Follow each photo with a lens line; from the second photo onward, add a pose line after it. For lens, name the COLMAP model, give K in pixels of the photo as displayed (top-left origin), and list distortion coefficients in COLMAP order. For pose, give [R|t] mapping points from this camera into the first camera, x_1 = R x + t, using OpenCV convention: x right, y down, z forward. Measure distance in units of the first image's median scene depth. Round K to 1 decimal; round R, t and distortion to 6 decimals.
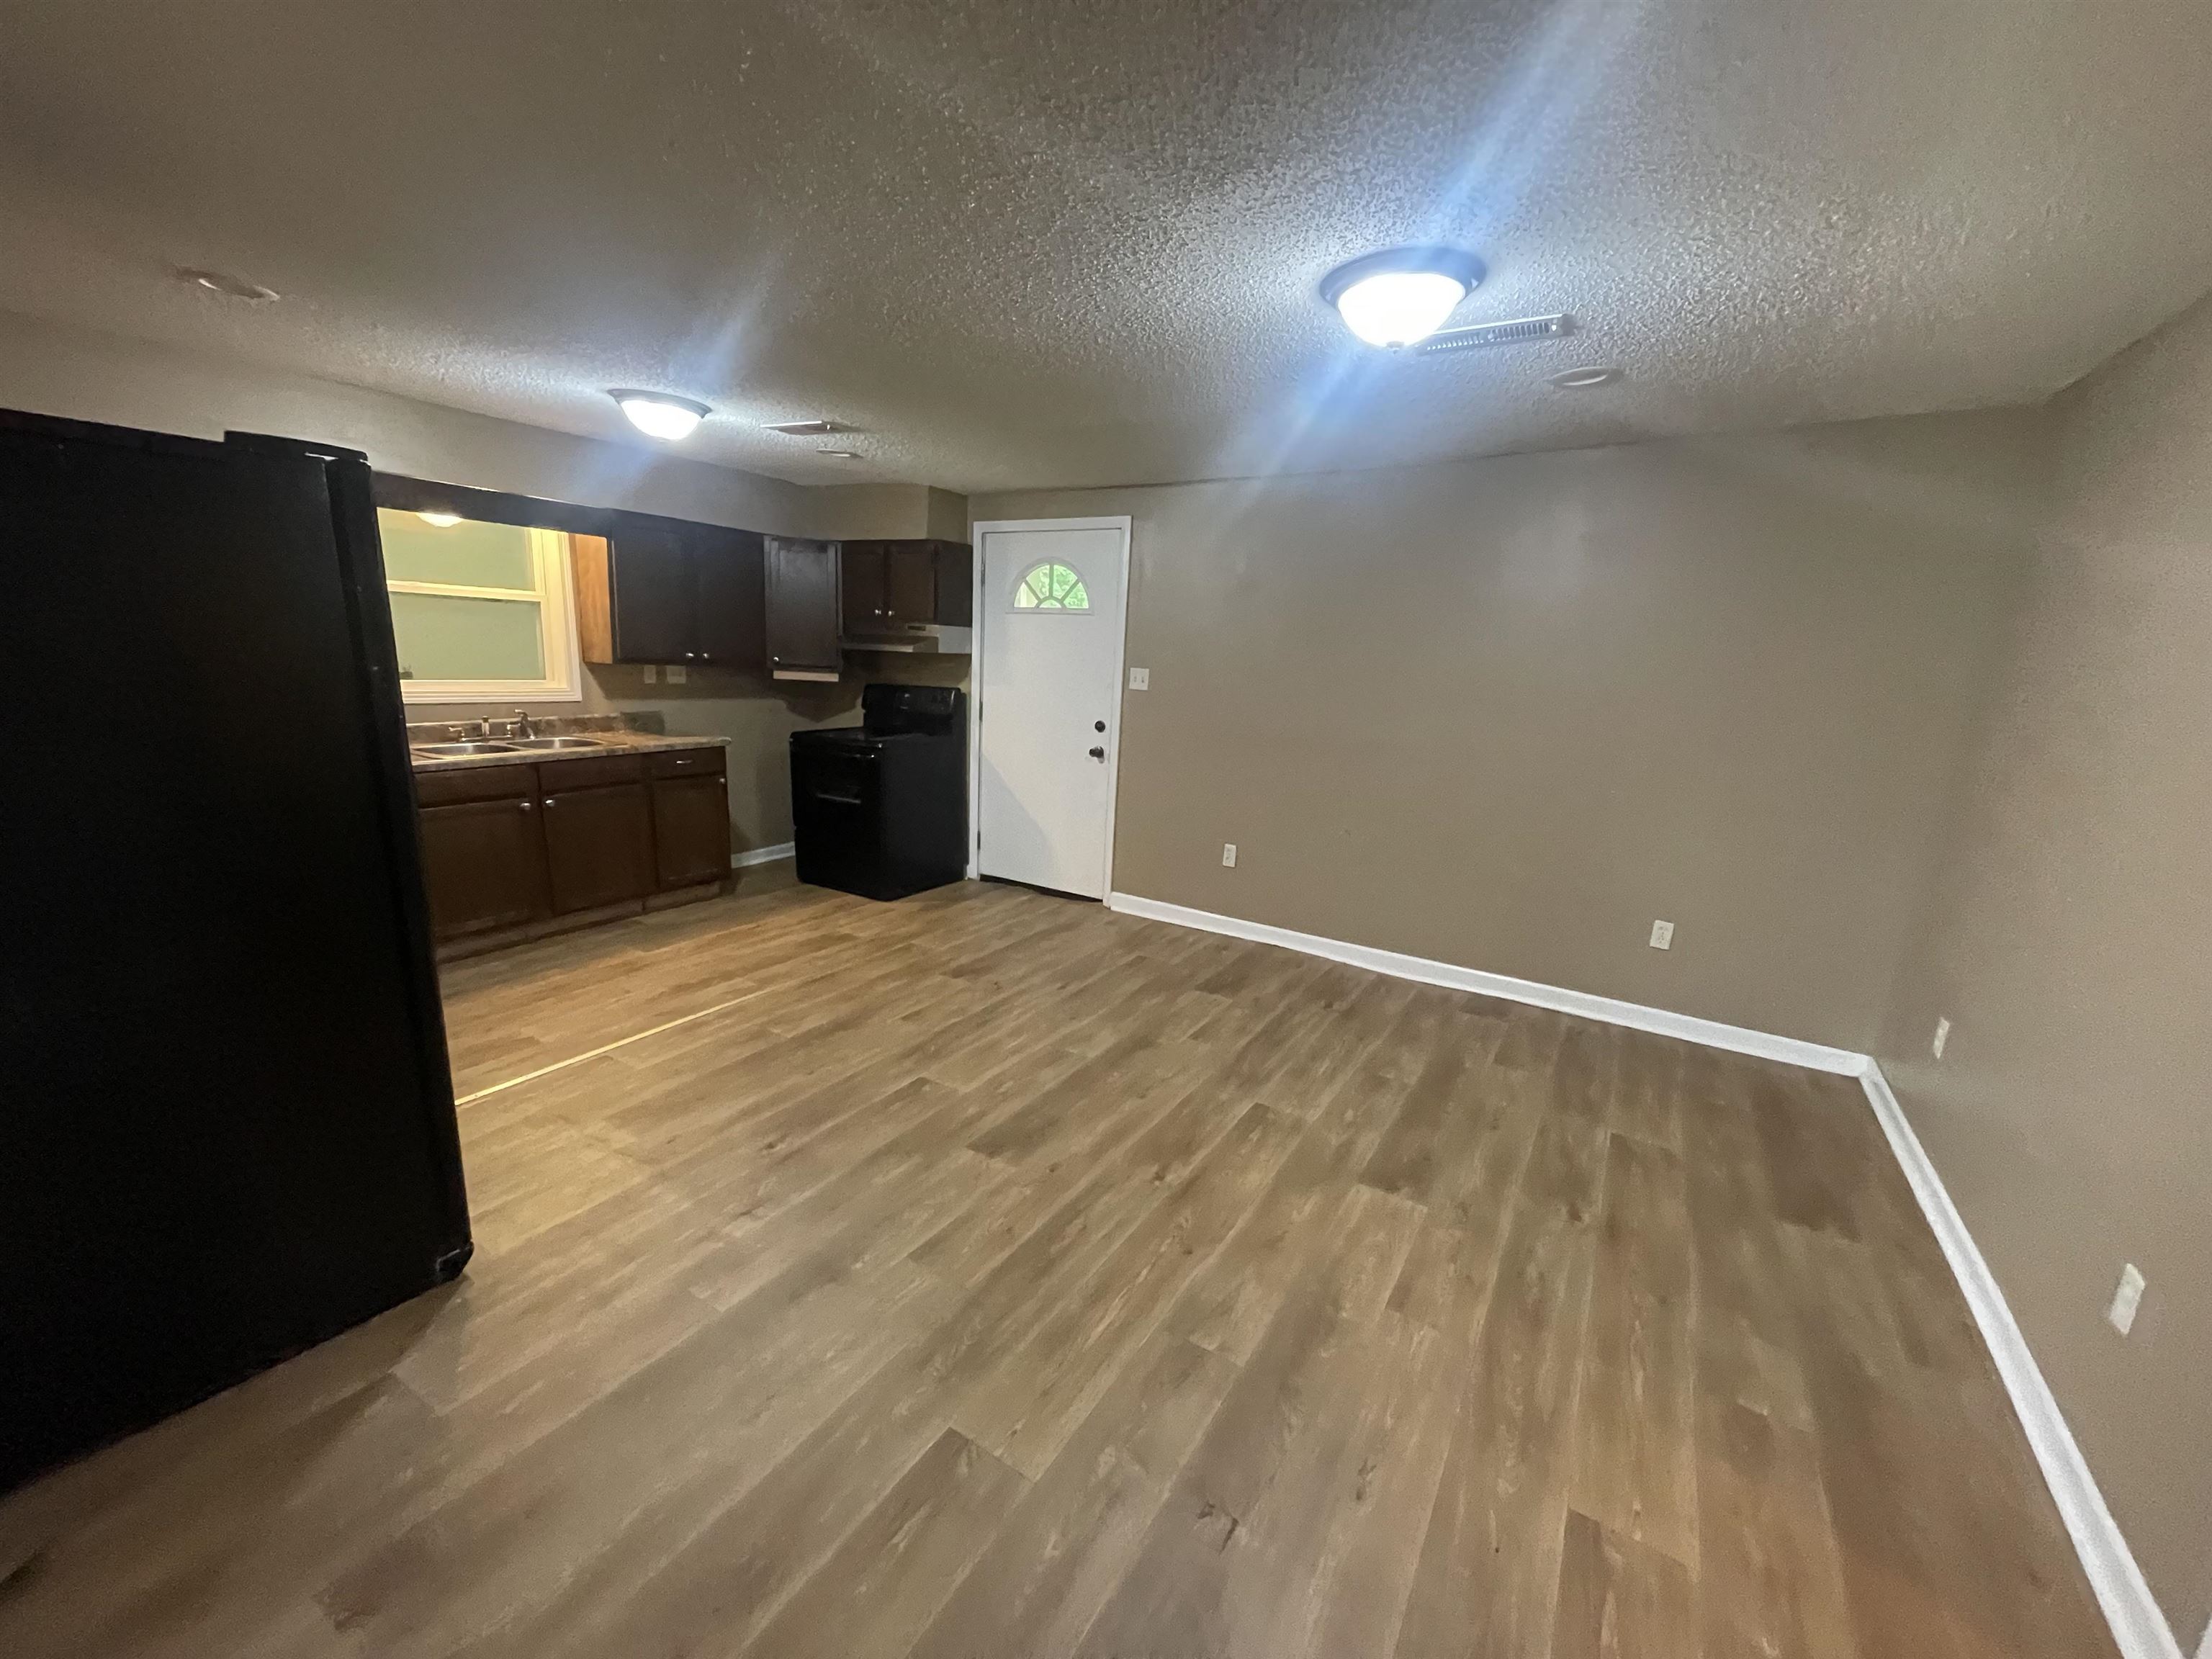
lens RADIAL K [[899.7, 0, 1112.6], [0, 899.7, 809.0], [0, 0, 1]] dist [0.003411, 0.000085]
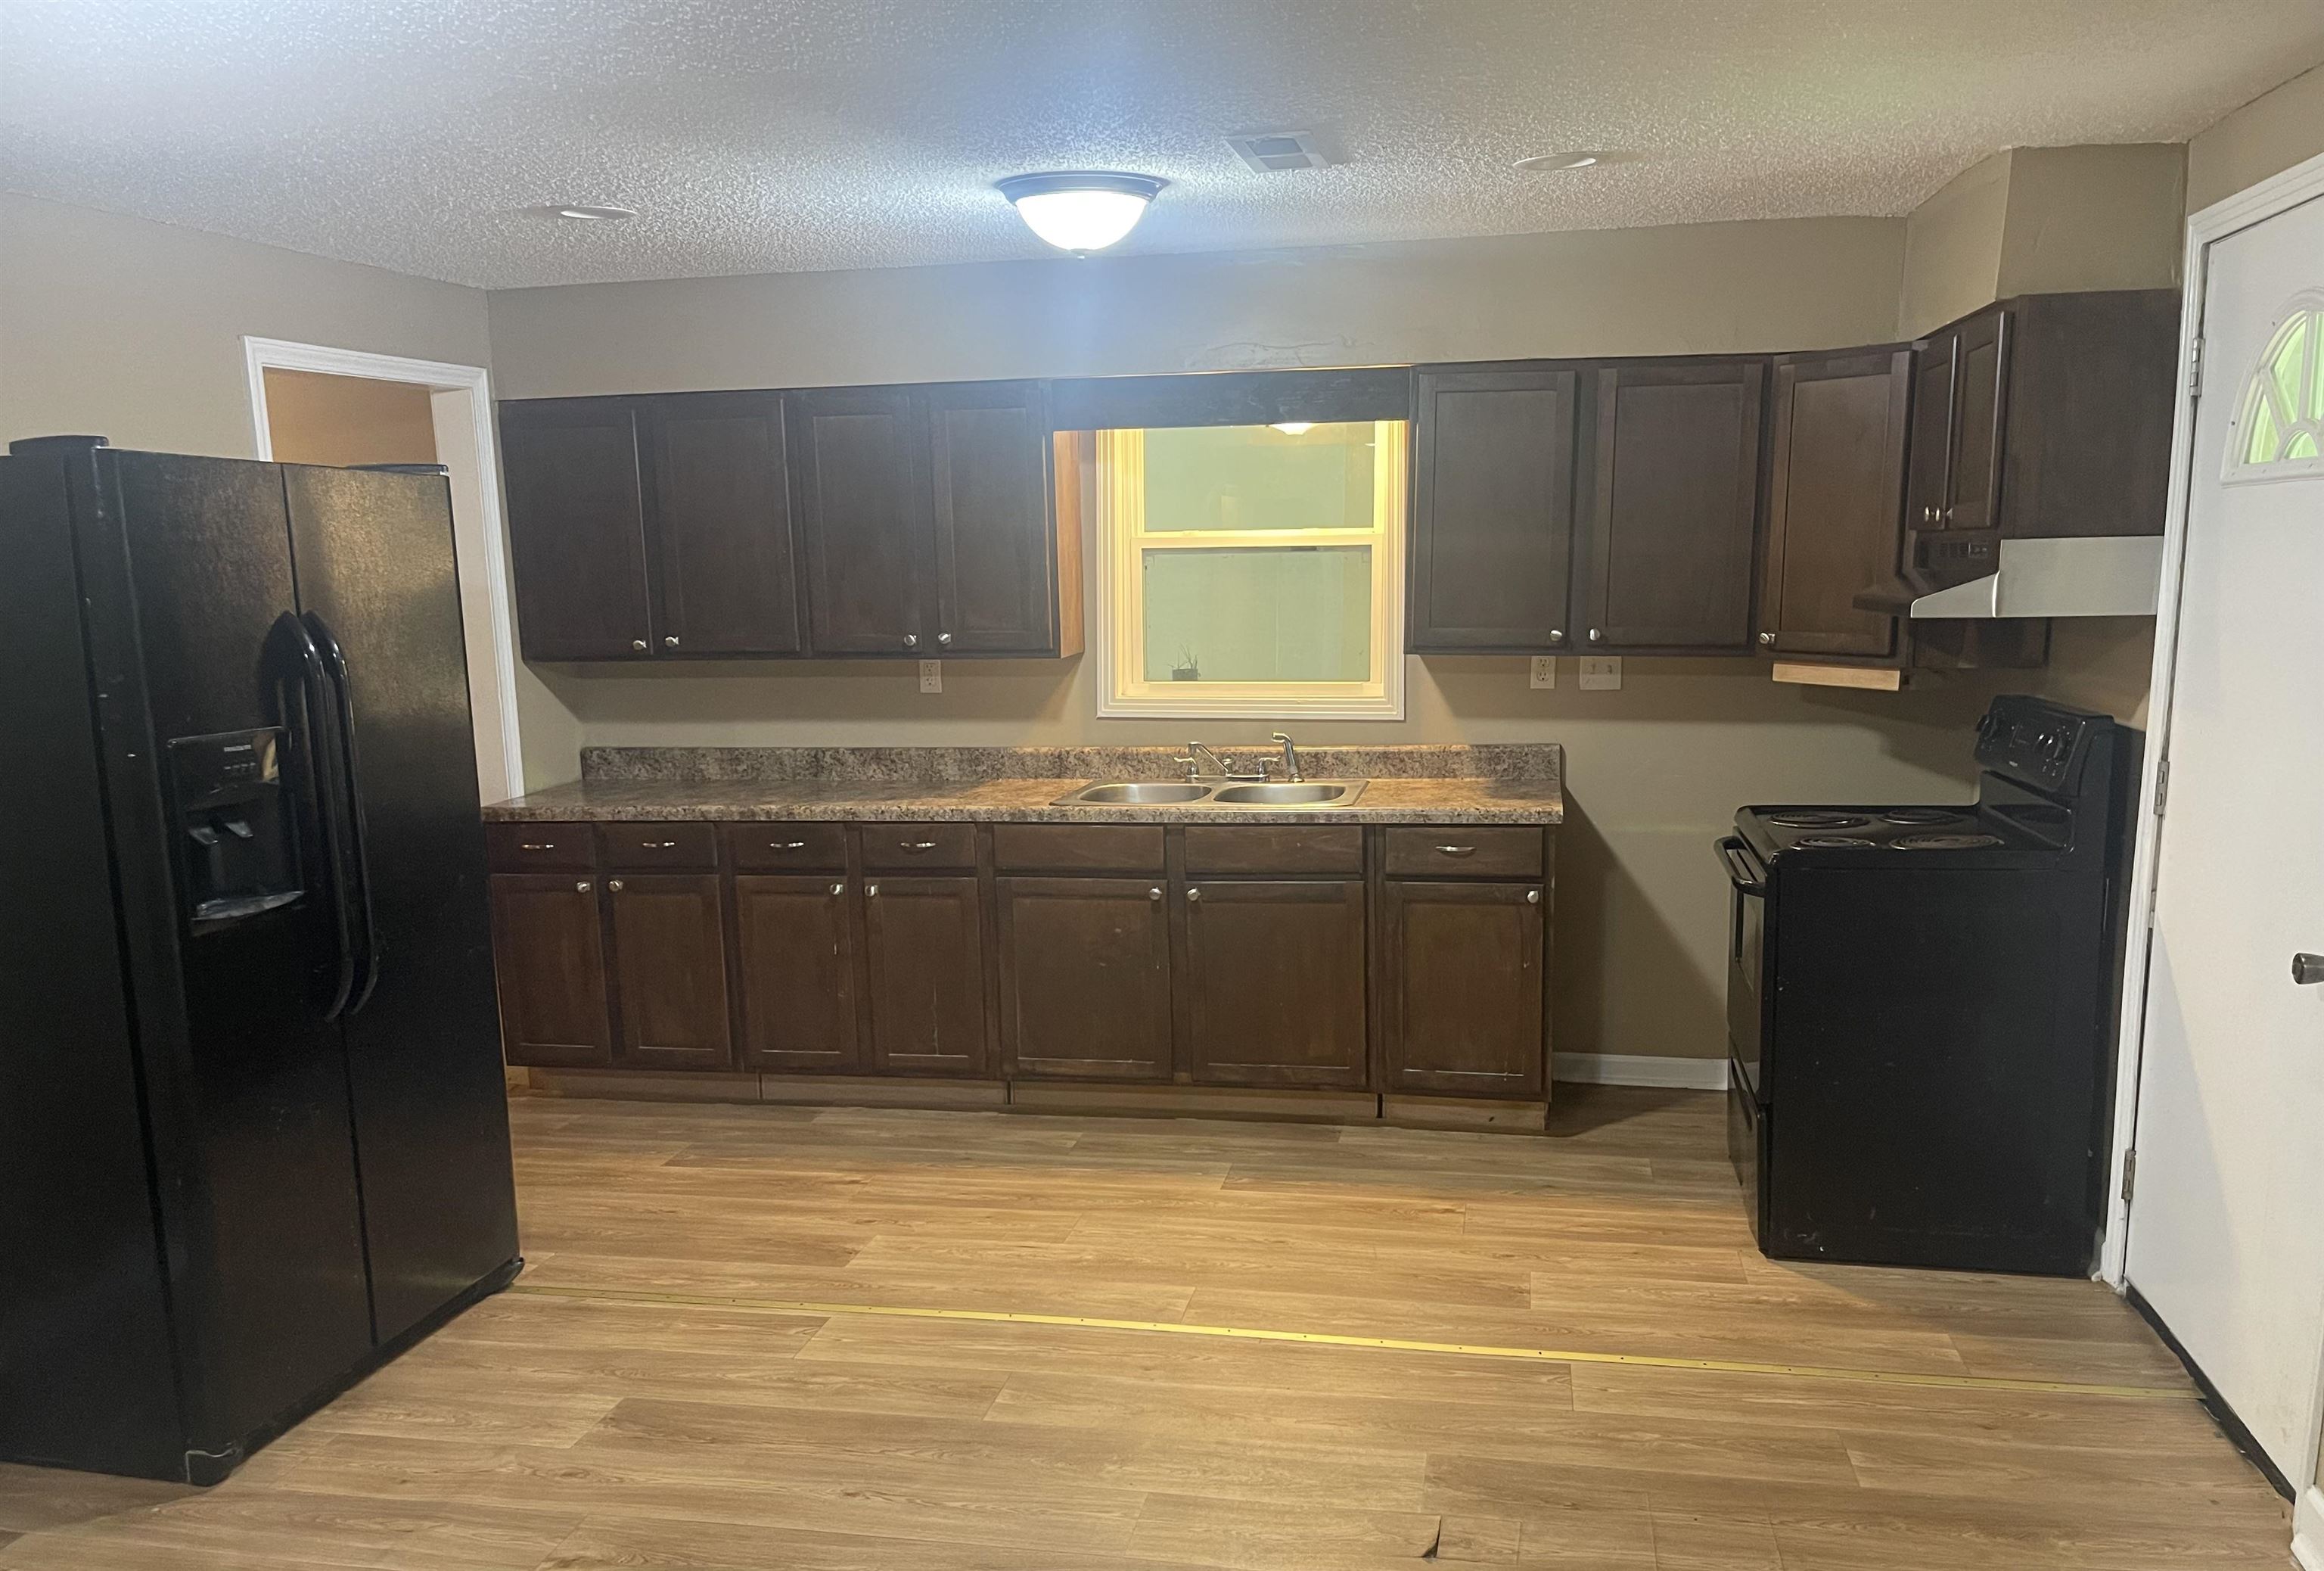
lens RADIAL K [[1760.8, 0, 1174.7], [0, 1760.8, 876.0], [0, 0, 1]] dist [0.035528, -0.024697]
pose [[0.348827, 0.119880, -0.929488, 0.487868], [-0.135160, 0.987852, 0.076683, -0.116982], [0.927390, 0.098880, 0.360792, 0.642939]]
